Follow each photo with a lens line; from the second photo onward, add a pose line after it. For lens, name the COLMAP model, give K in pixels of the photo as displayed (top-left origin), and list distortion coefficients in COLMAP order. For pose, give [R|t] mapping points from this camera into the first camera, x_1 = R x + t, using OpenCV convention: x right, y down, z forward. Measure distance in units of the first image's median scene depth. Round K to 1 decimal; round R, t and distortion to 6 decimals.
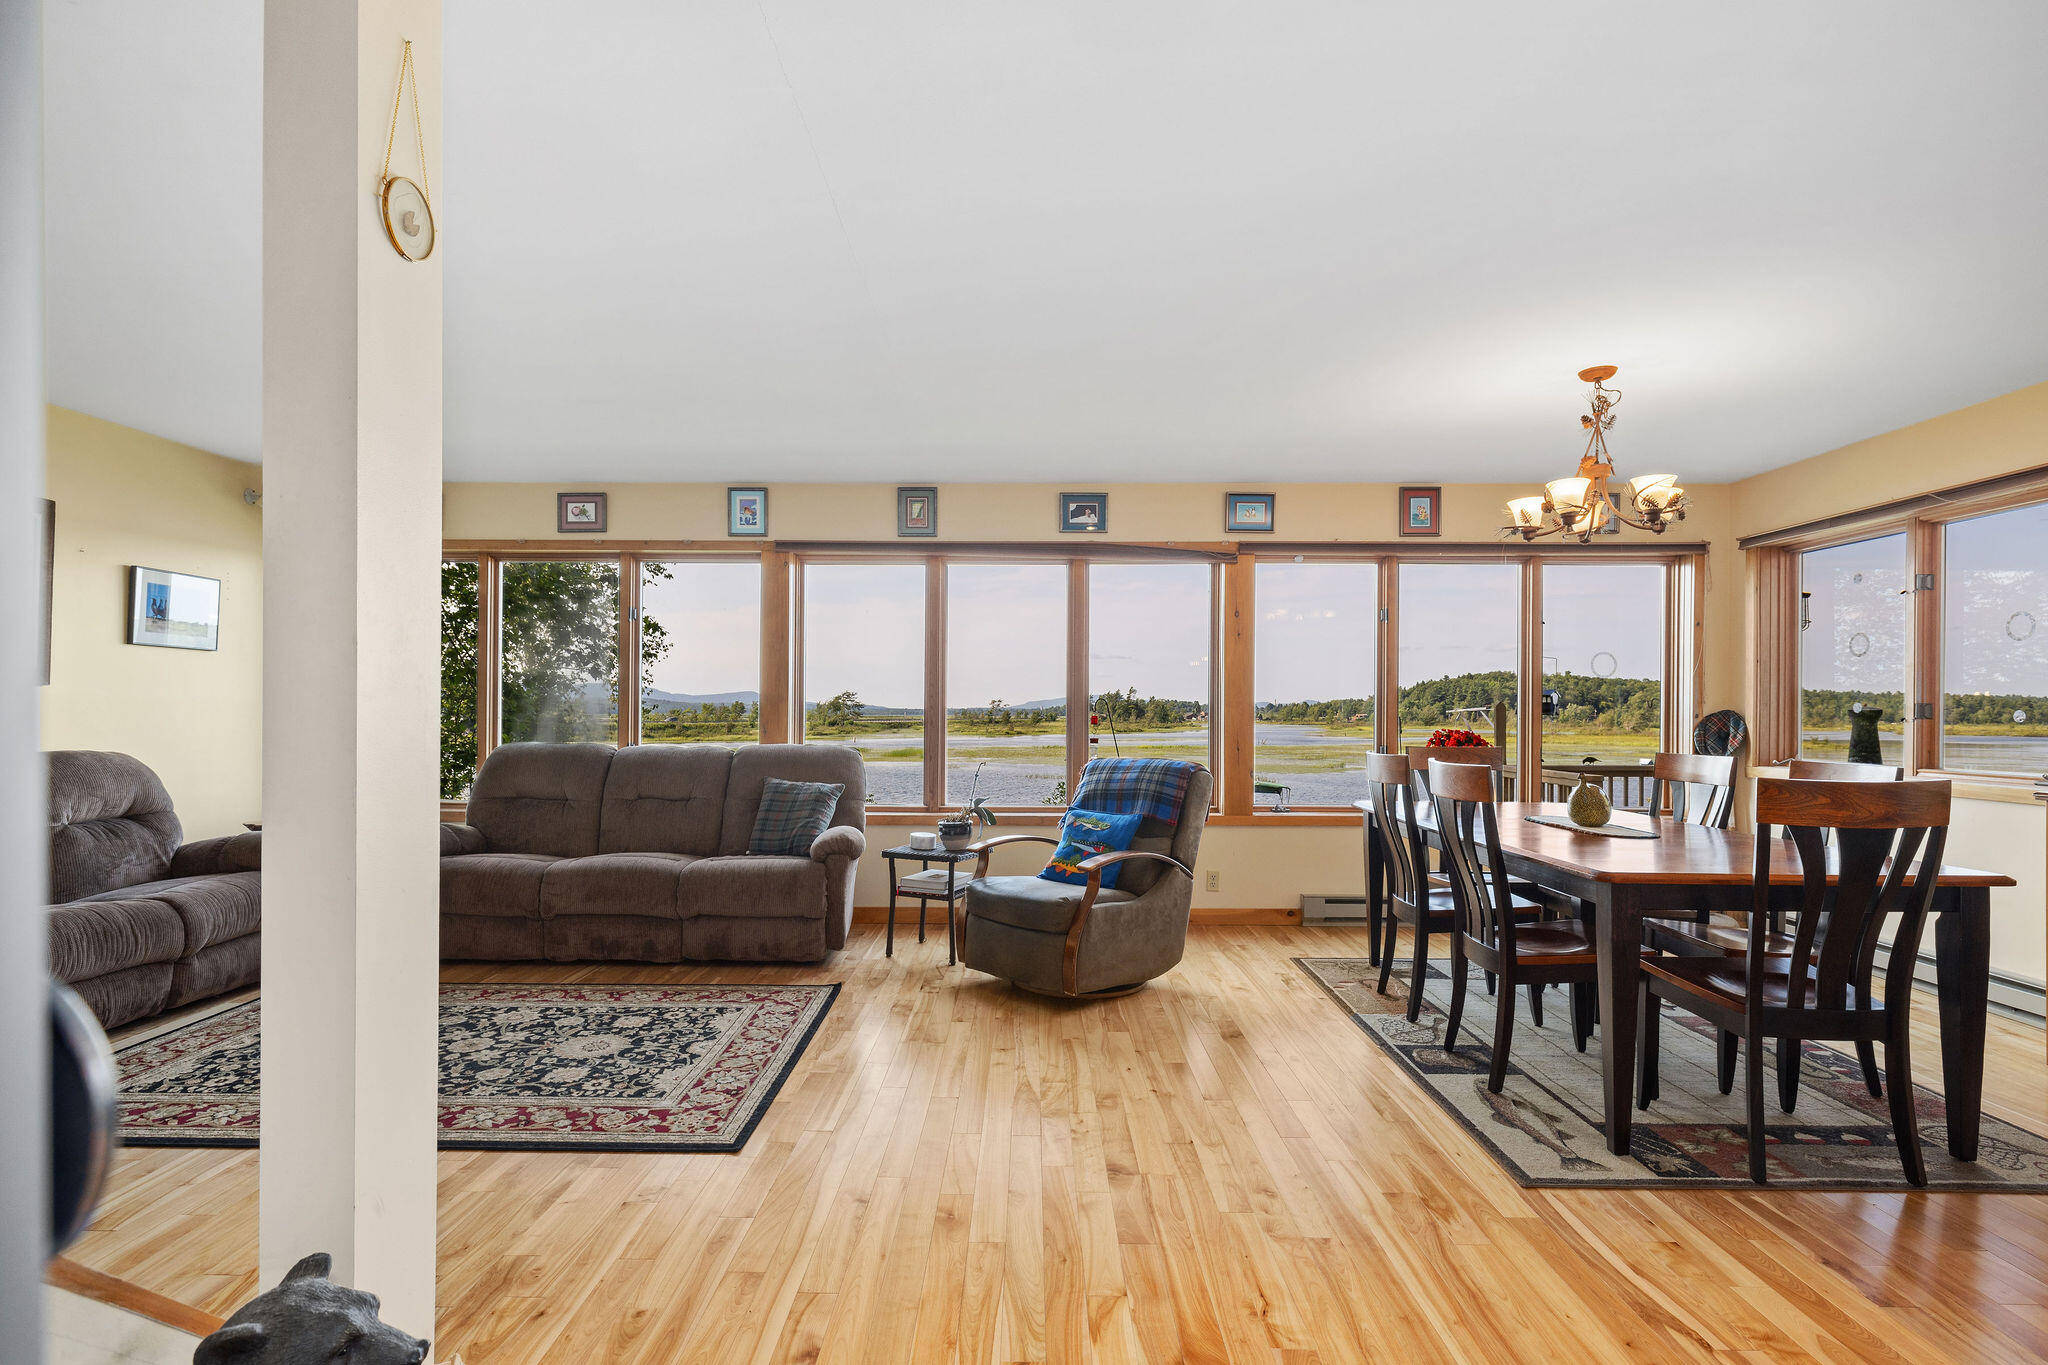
lens RADIAL K [[992.0, 0, 1012.8], [0, 992.0, 709.1], [0, 0, 1]] dist [-0.002893, 0.001514]
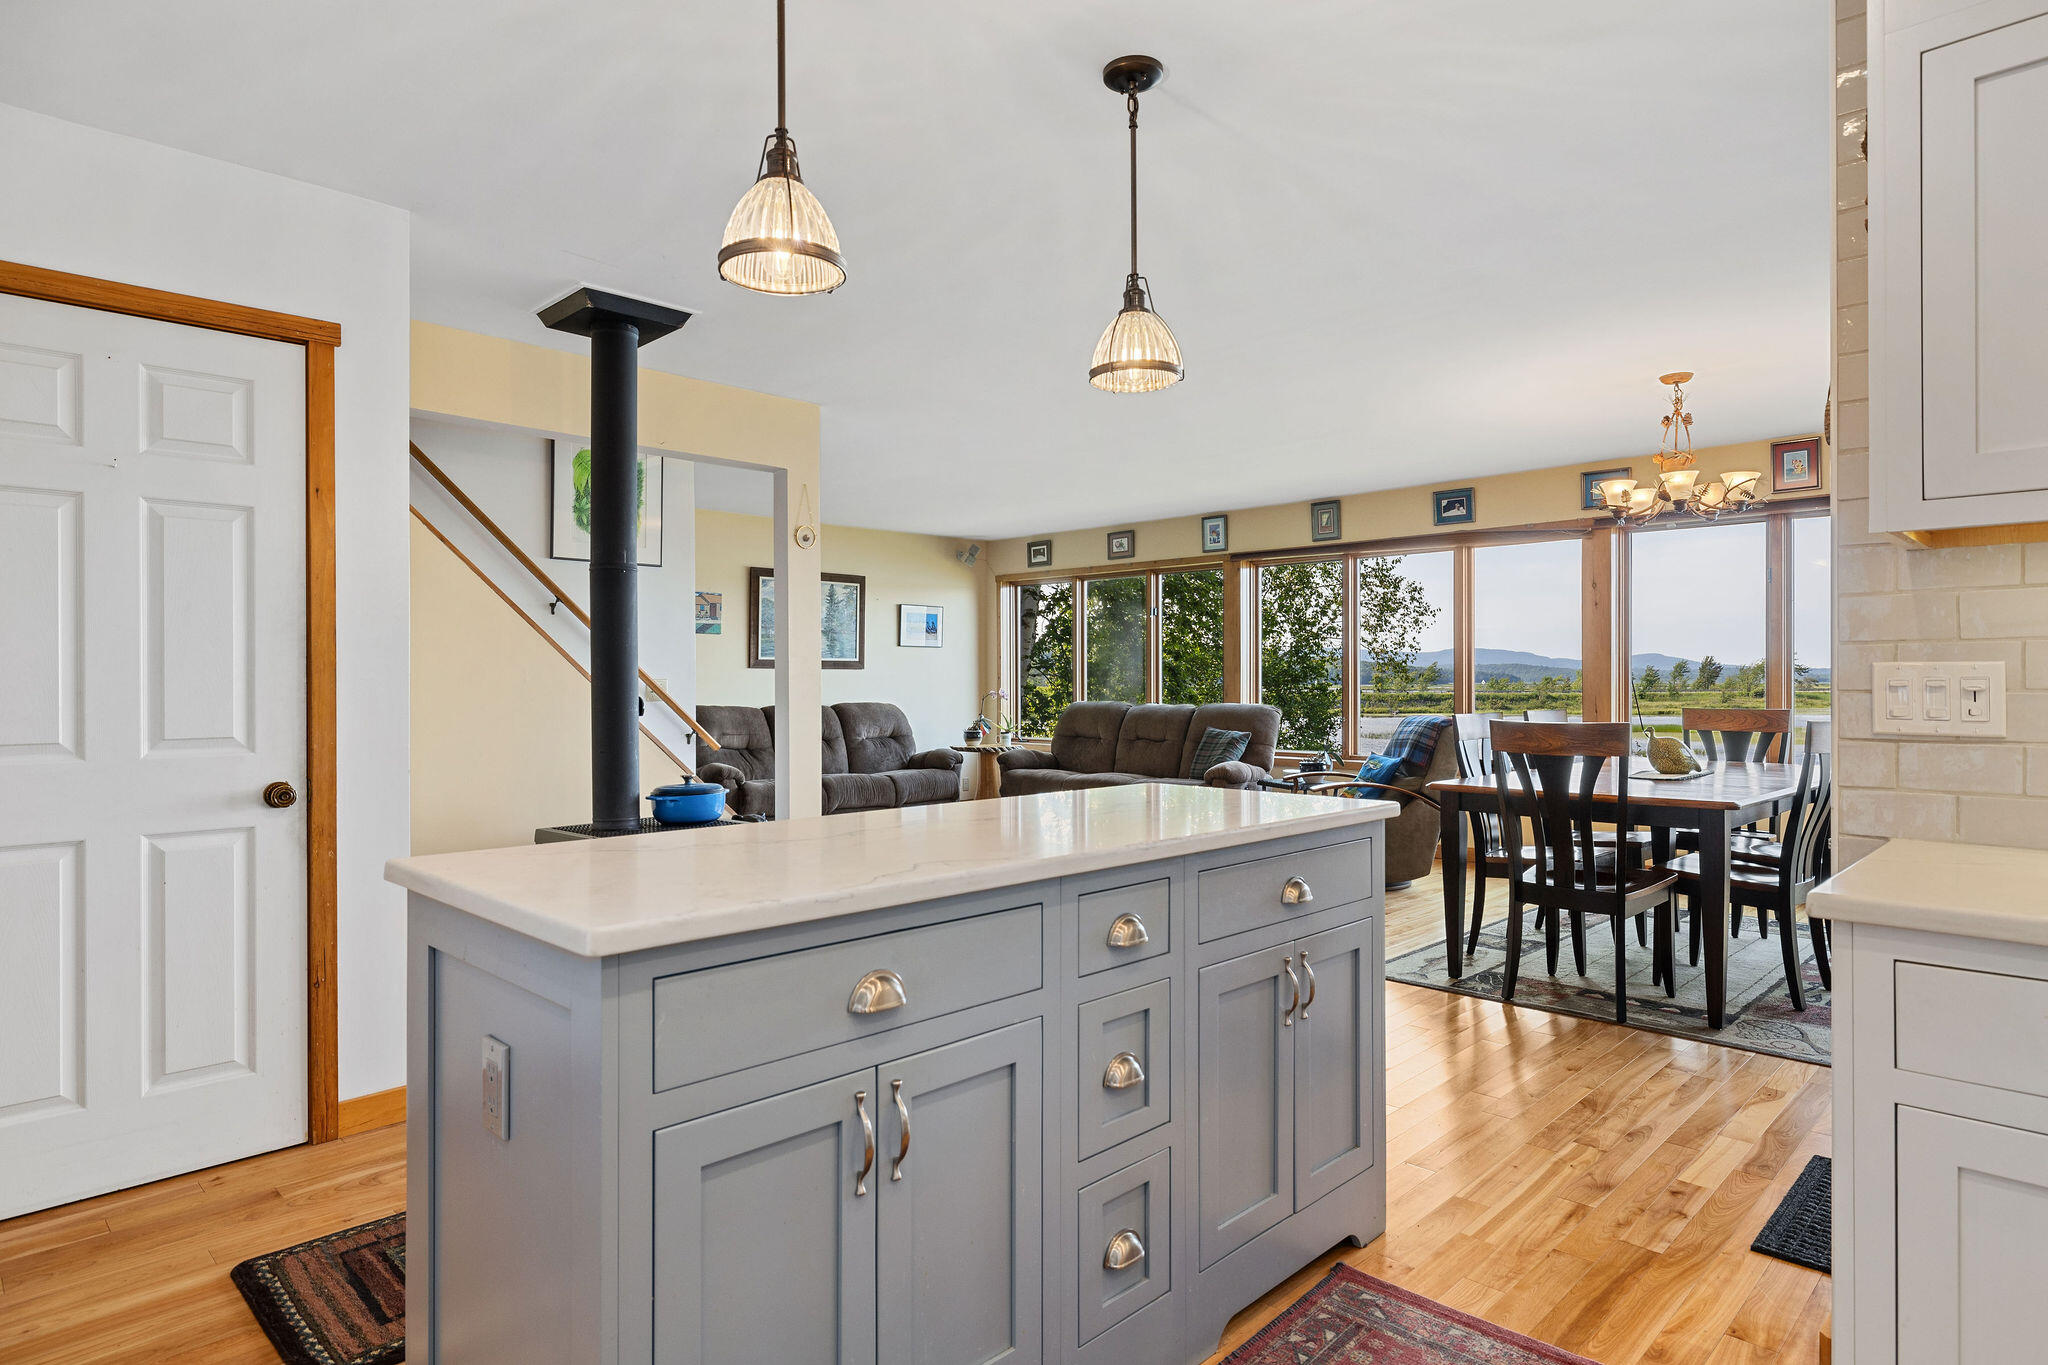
lens RADIAL K [[1114.4, 0, 1037.0], [0, 1114.4, 687.6], [0, 0, 1]] dist [-0.011353, 0.009008]
pose [[0.726422, -0.003560, -0.687240, 0.775867], [0.009739, 0.999939, 0.005114, 0.003727], [0.687180, -0.010408, 0.726412, -0.364930]]
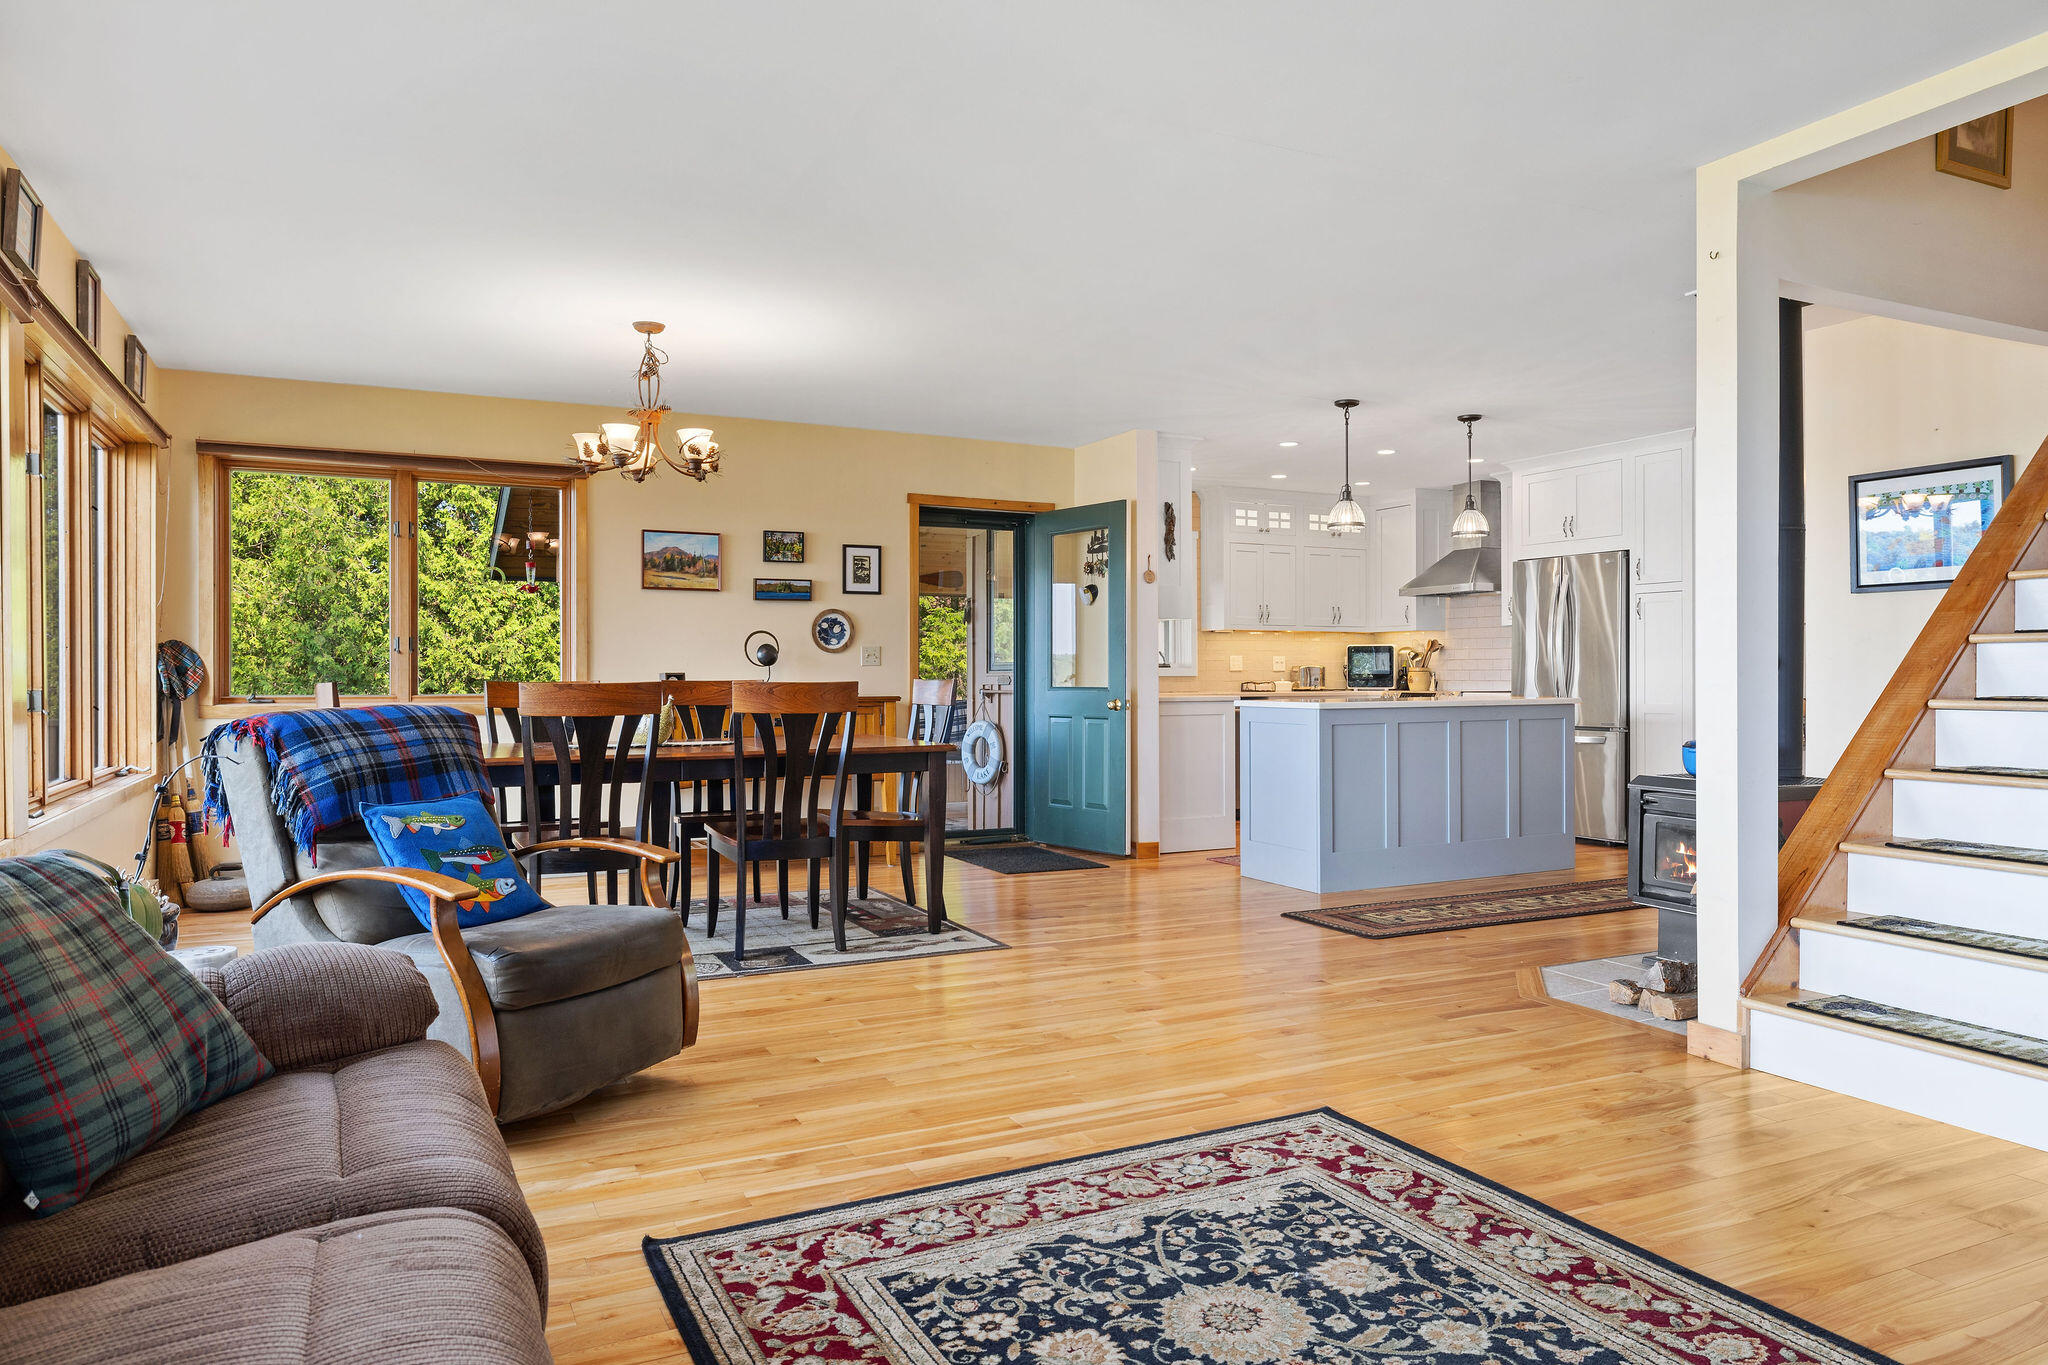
lens RADIAL K [[1306.8, 0, 1009.6], [0, 1306.8, 651.7], [0, 0, 1]] dist [-0.014313, -0.001904]
pose [[-0.452668, 0.010432, 0.891618, -0.723109], [-0.003721, 0.999901, -0.013588, 0.029785], [-0.891671, -0.009468, -0.452584, 1.078394]]
